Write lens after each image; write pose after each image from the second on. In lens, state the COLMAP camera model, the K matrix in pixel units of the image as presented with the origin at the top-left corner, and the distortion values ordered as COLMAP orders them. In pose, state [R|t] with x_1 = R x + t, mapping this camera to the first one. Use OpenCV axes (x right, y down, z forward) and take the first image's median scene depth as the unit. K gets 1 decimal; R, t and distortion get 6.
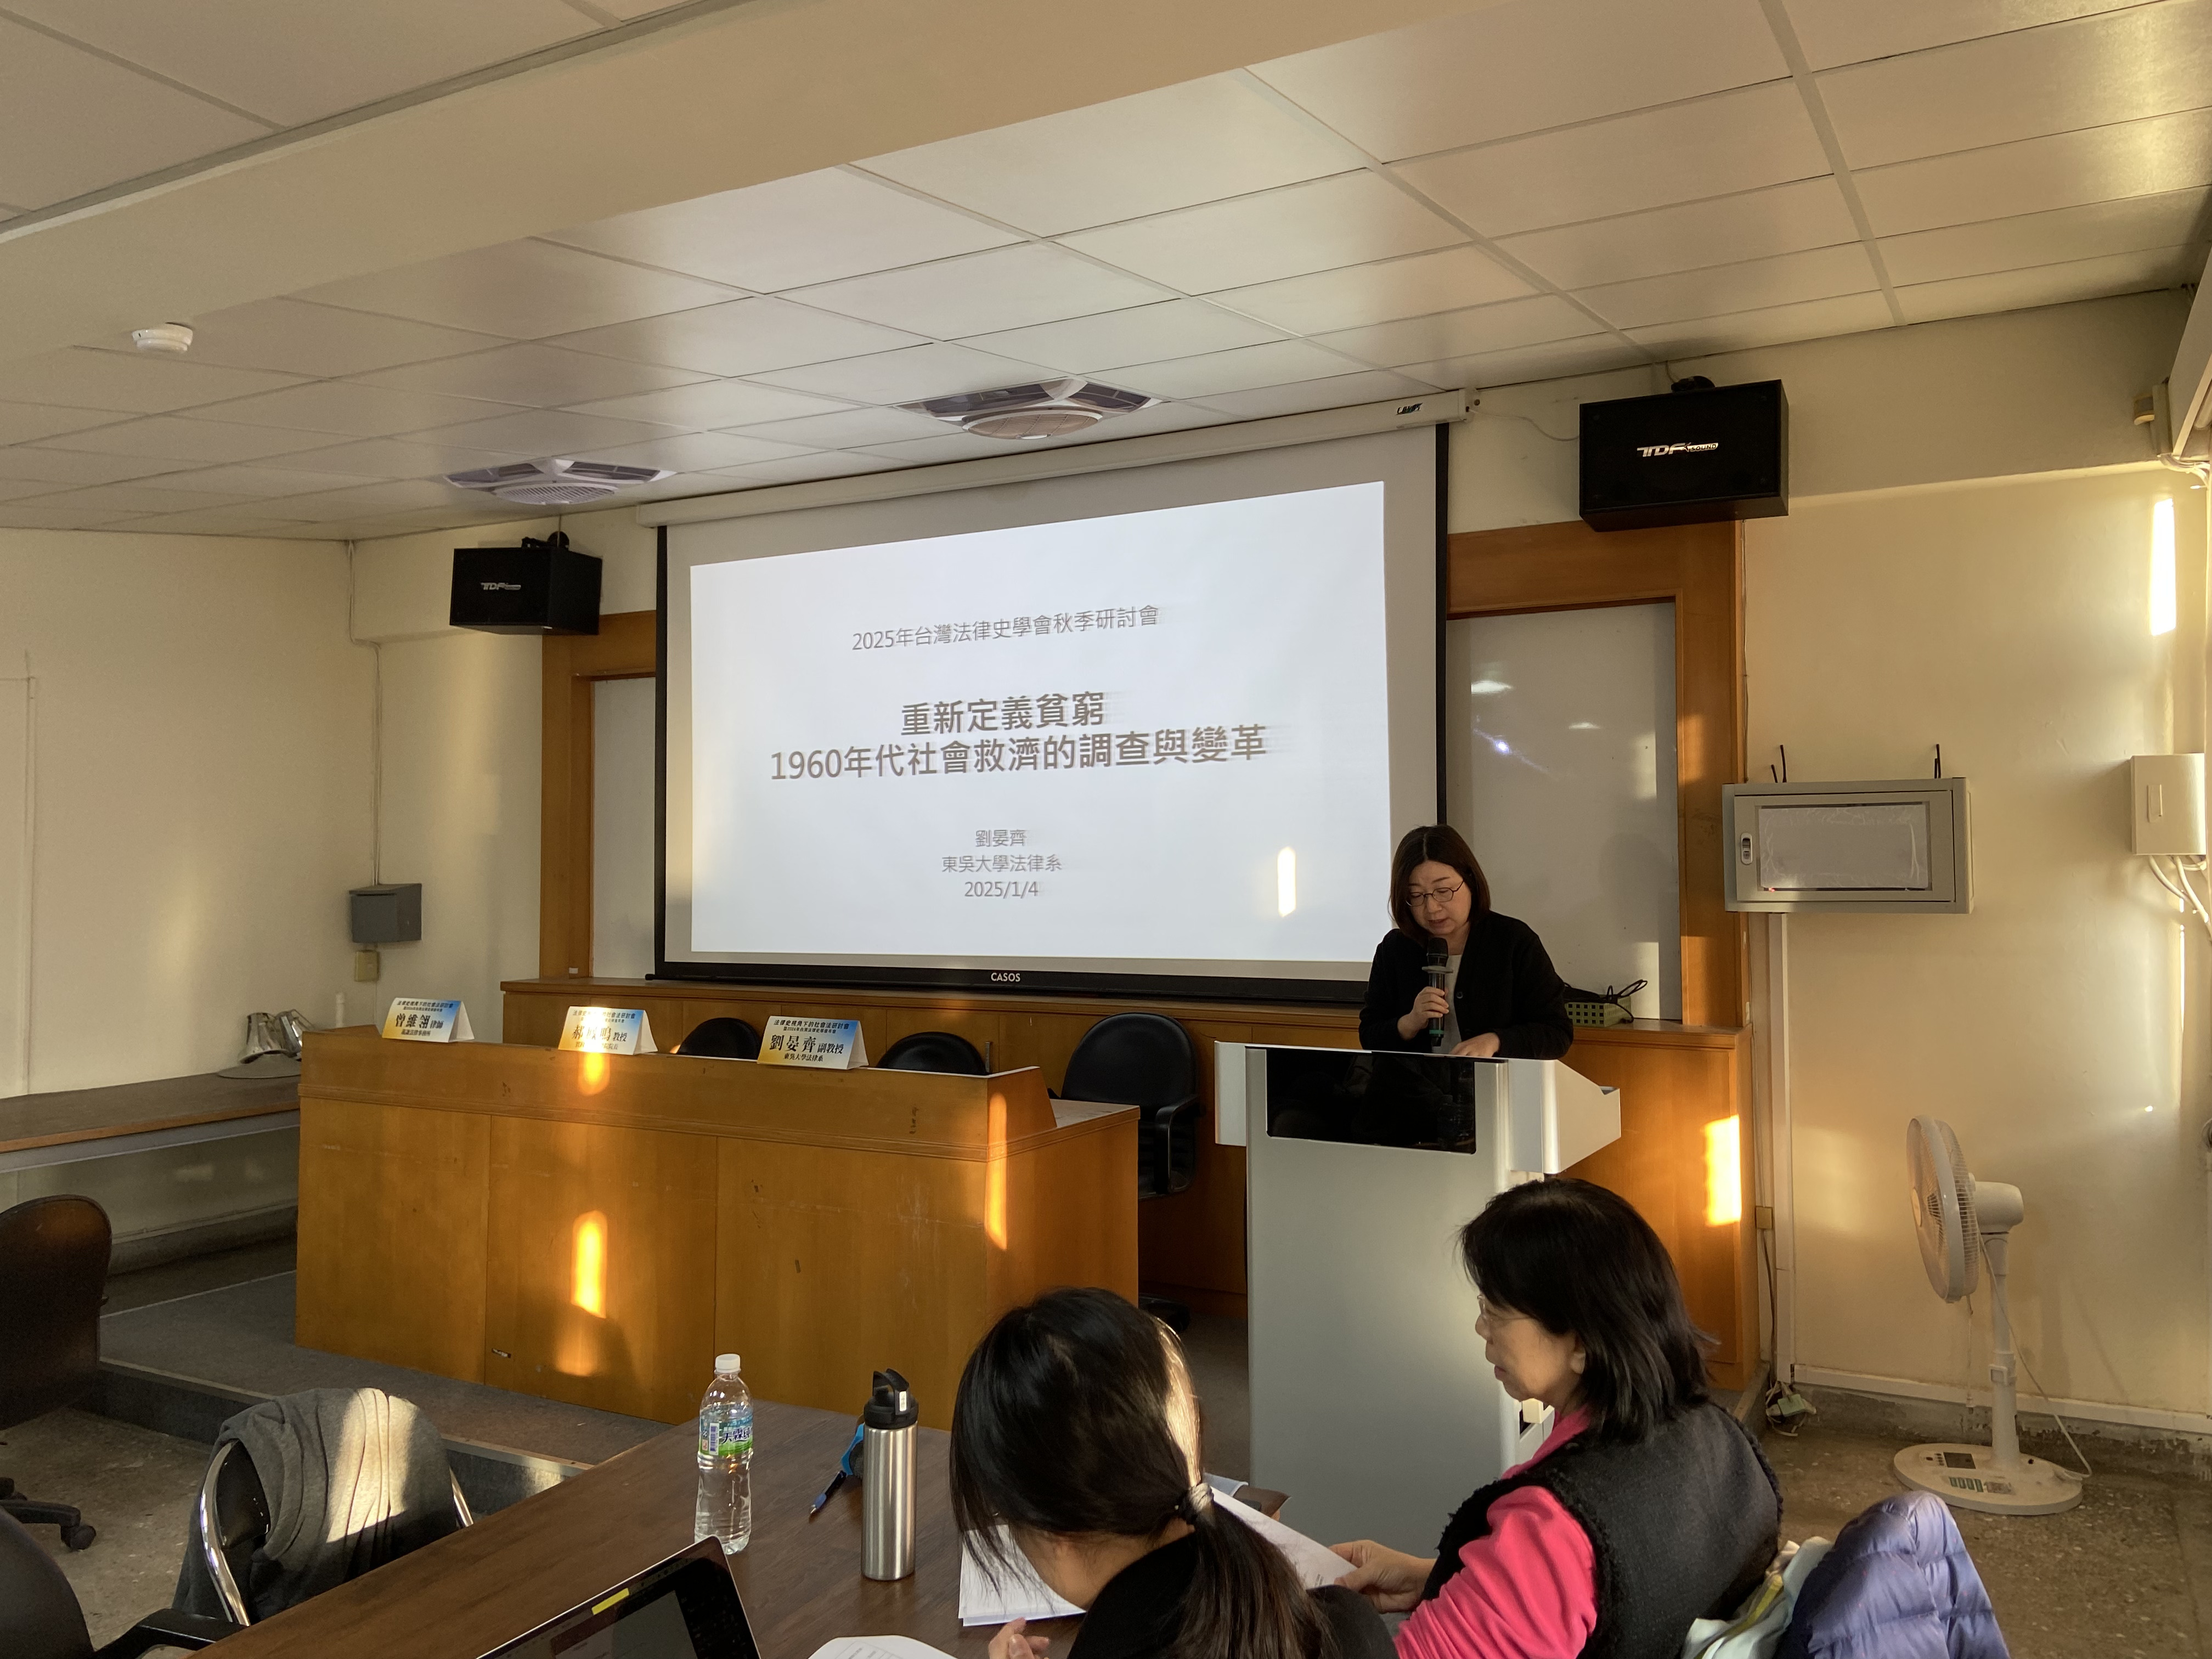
lens RADIAL K [[1659.2, 0, 1115.9], [0, 1659.2, 802.0], [0, 0, 1]] dist [0.135195, -0.168590]
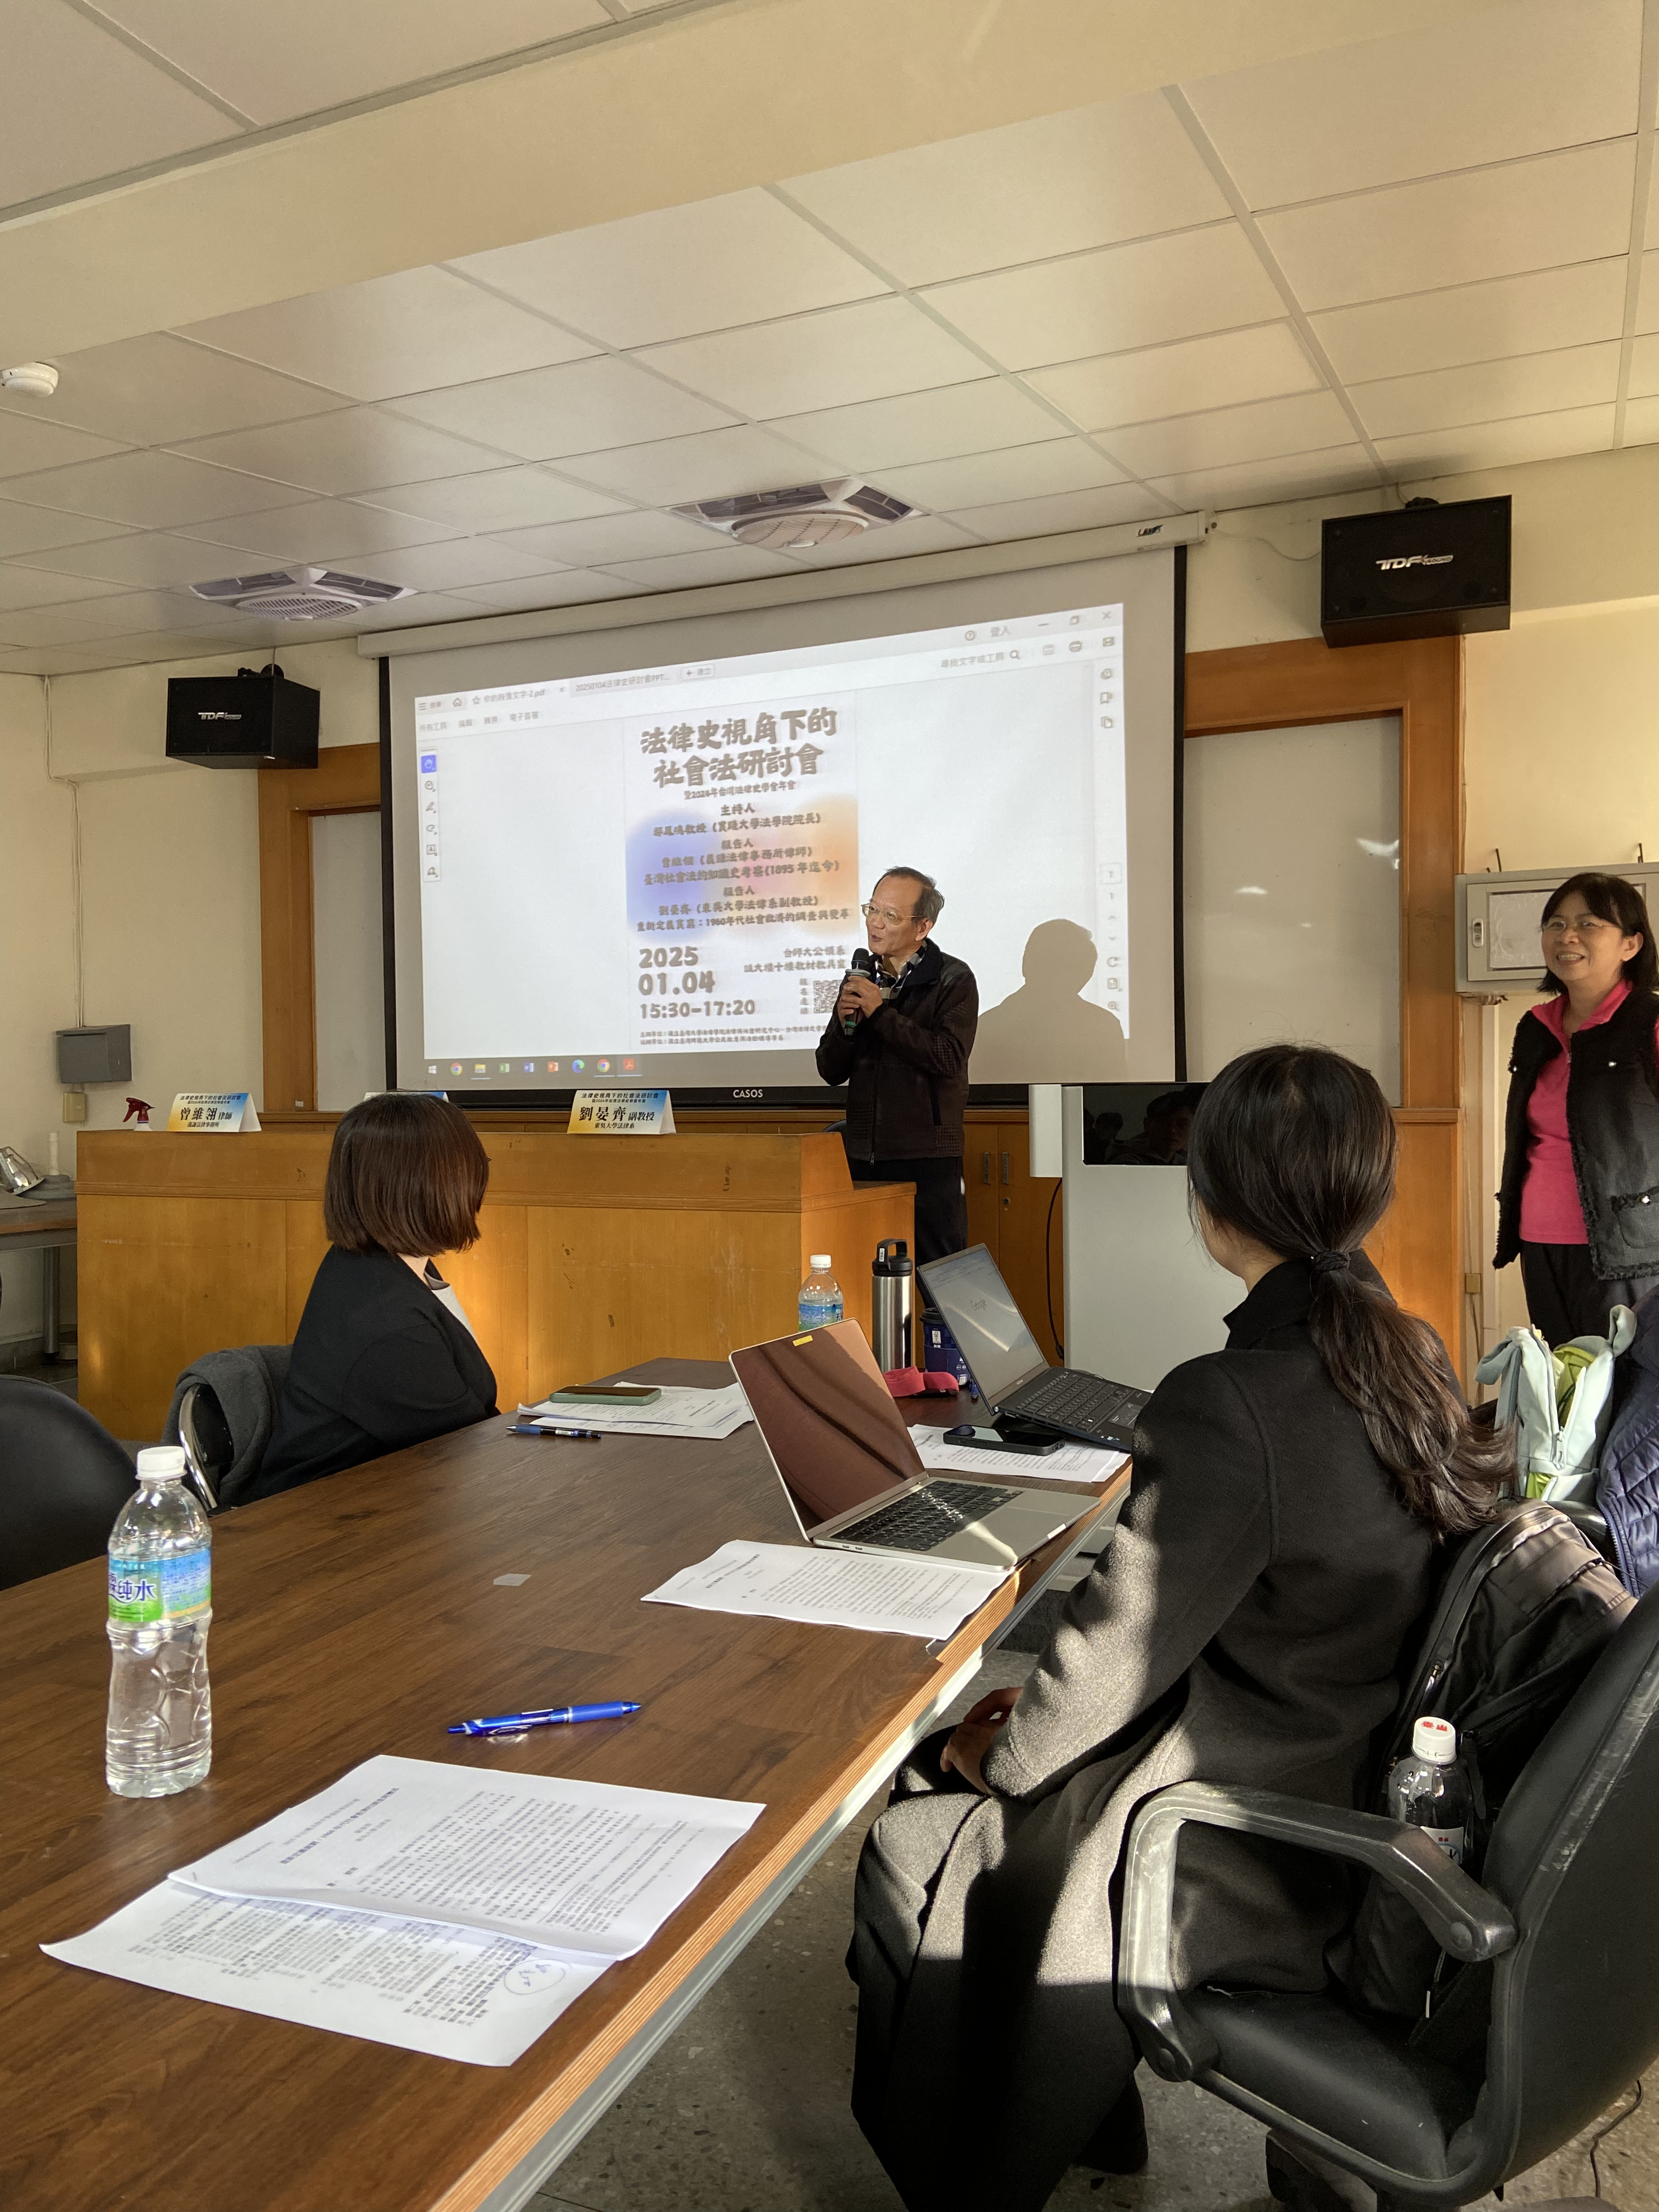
lens RADIAL K [[1661.4, 0, 845.0], [0, 1661.4, 1097.3], [0, 0, 1]] dist [0.134694, -0.166738]
pose [[0.996896, -0.006903, 0.078428, -0.106353], [0.003596, 0.999101, 0.042229, 0.078054], [-0.078649, -0.041816, 0.996025, -0.048667]]
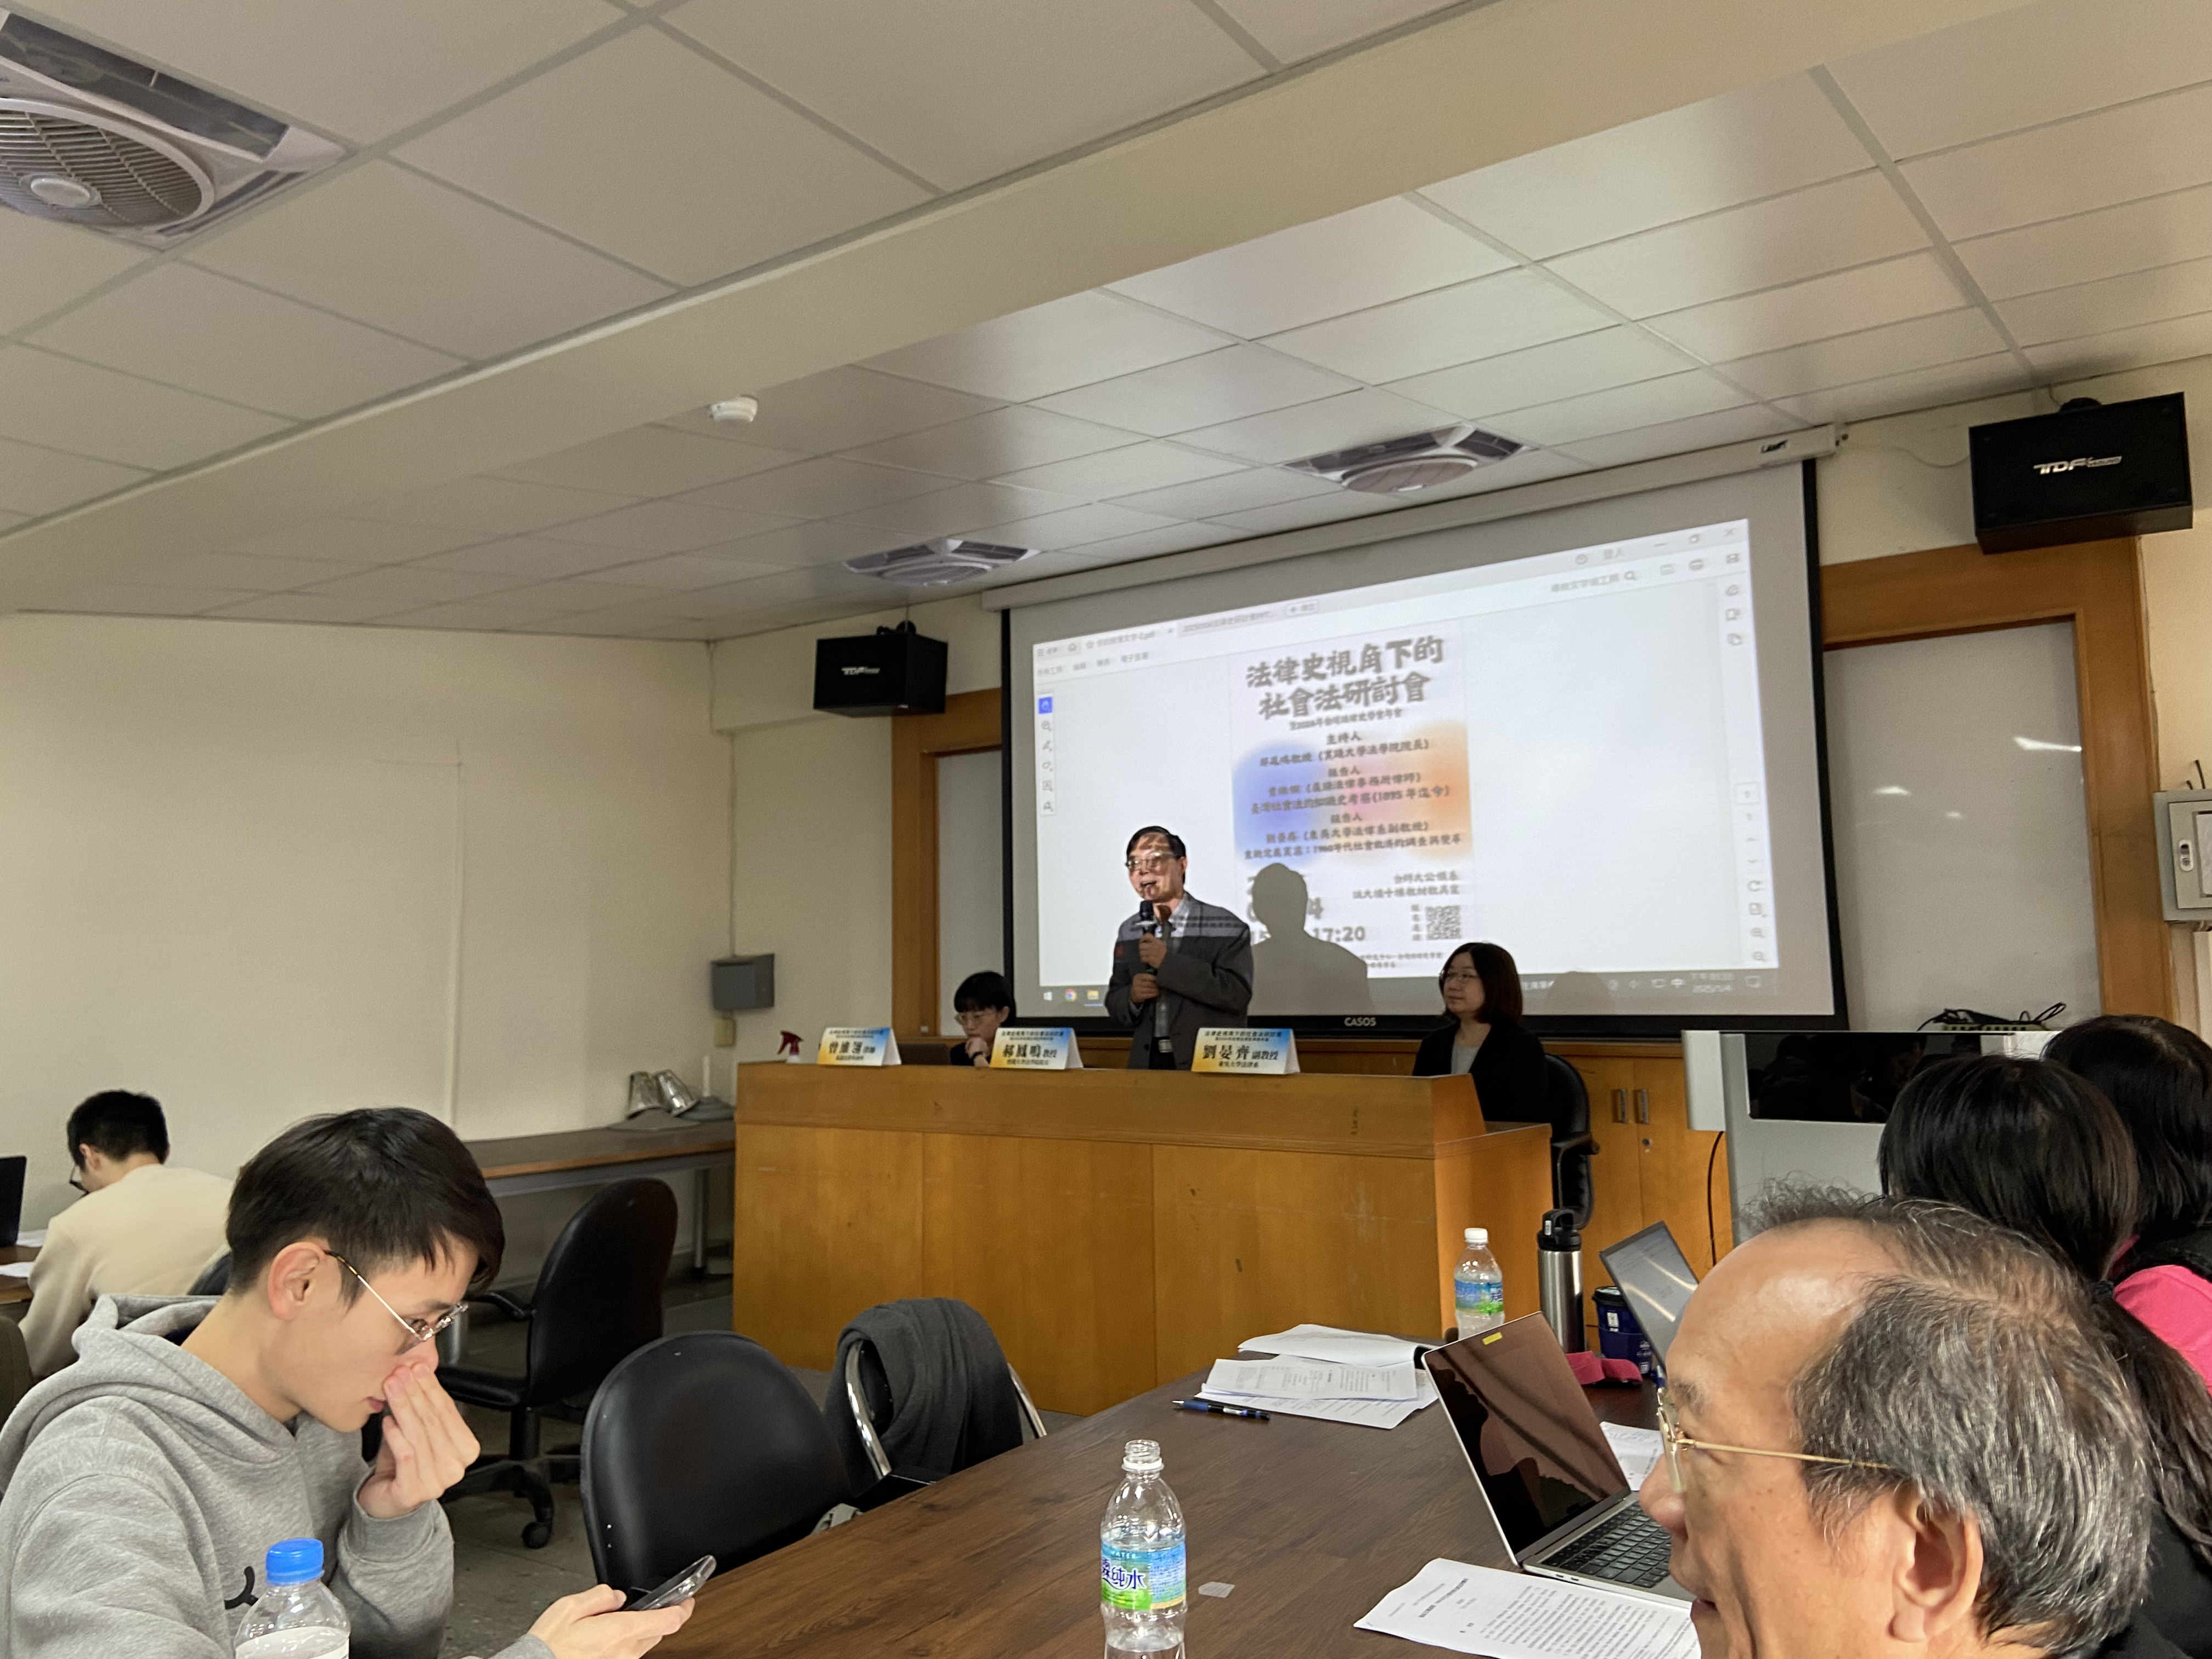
lens RADIAL K [[1666.6, 0, 1095.0], [0, 1666.6, 811.7], [0, 0, 1]] dist [0.132650, -0.162825]
pose [[0.993024, -0.023408, -0.115566, -0.129276], [0.015194, 0.997328, -0.071454, 0.057922], [0.116930, 0.069200, 0.990726, -0.059386]]
